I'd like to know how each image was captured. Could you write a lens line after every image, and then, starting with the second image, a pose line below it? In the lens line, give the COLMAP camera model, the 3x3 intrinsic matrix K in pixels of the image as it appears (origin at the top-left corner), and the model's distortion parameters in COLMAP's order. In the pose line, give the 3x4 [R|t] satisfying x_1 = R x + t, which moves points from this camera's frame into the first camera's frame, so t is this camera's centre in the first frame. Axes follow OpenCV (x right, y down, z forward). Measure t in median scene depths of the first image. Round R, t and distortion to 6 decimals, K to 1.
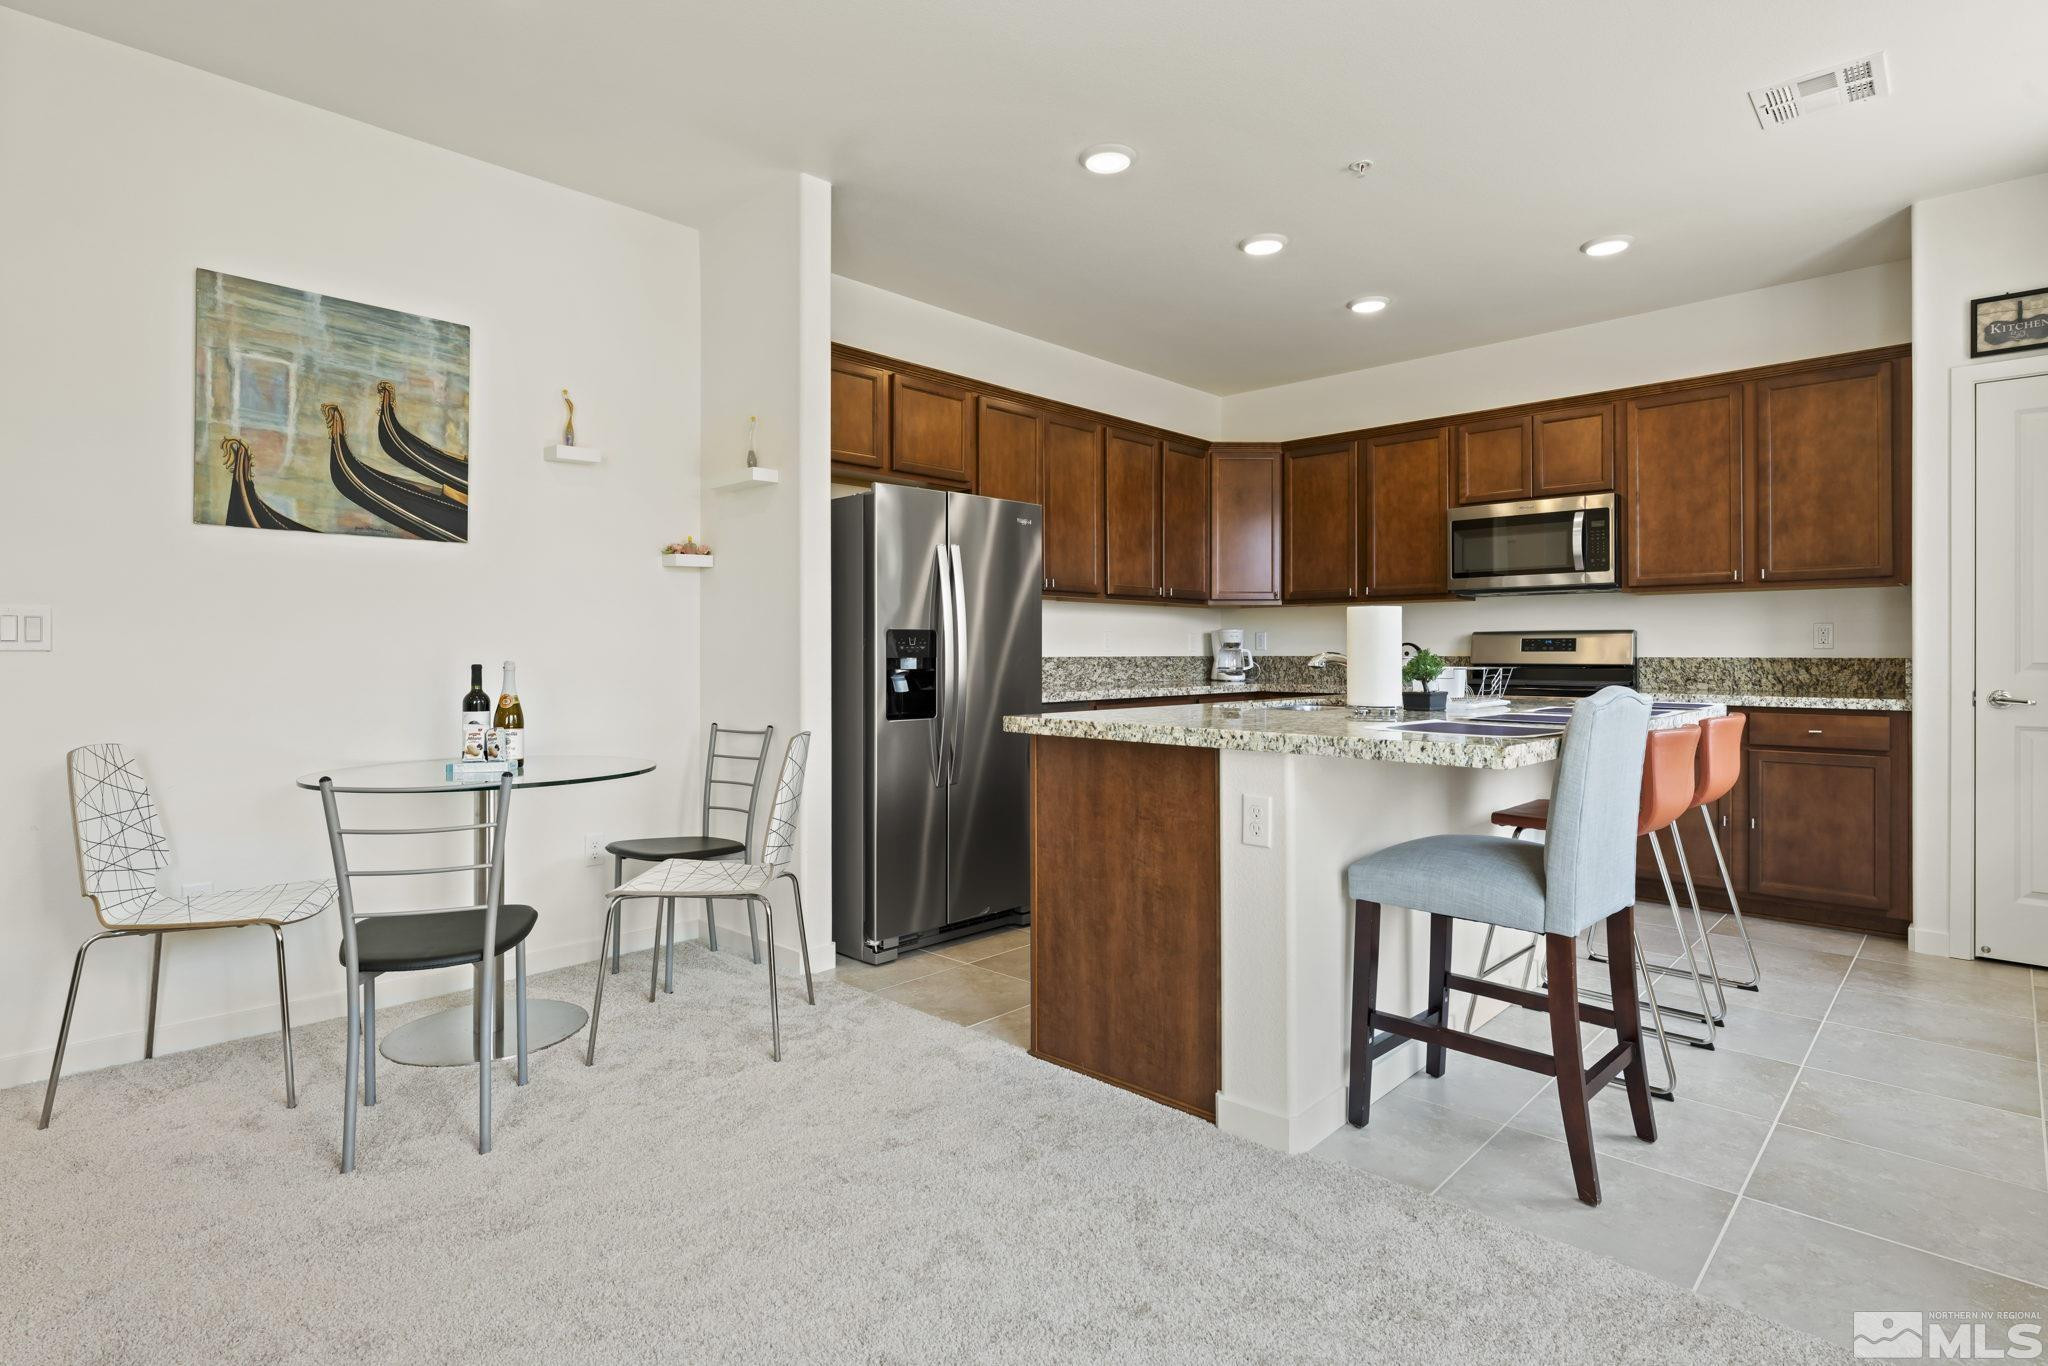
lens RADIAL K [[1058.9, 0, 1020.6], [0, 1058.9, 645.0], [0, 0, 1]] dist [0.002033, -0.000192]
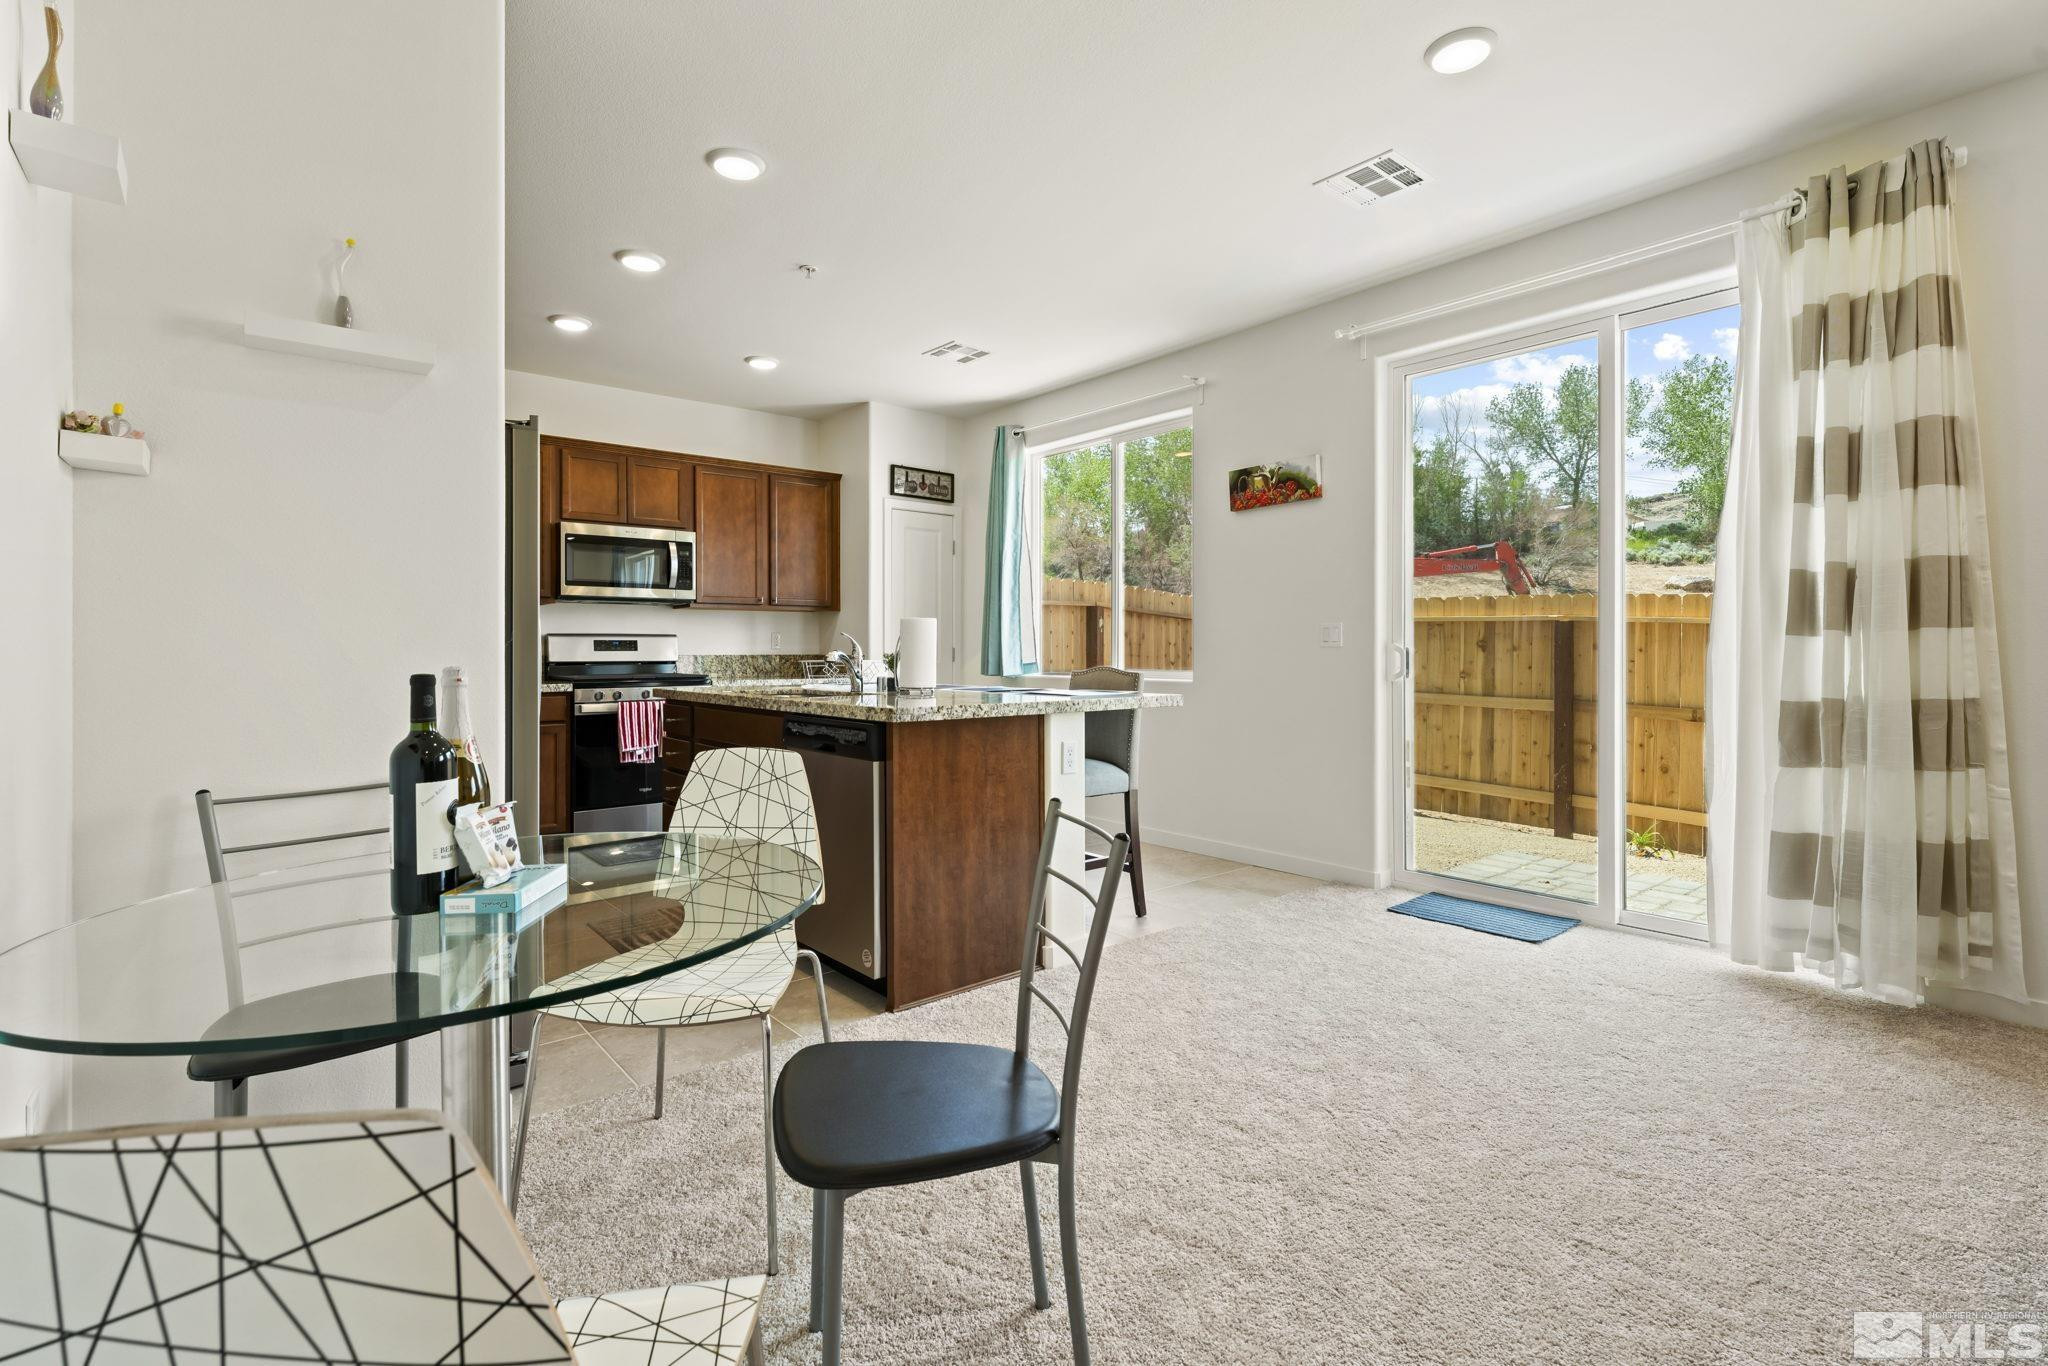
lens RADIAL K [[947.9, 0, 1023.0], [0, 947.9, 652.1], [0, 0, 1]] dist [0.000243, 0.000016]
pose [[0.094988, 0.000032, 0.995478, -0.768194], [-0.005164, 0.999987, 0.000460, 0.006740], [-0.995465, -0.005185, 0.094987, 0.614277]]
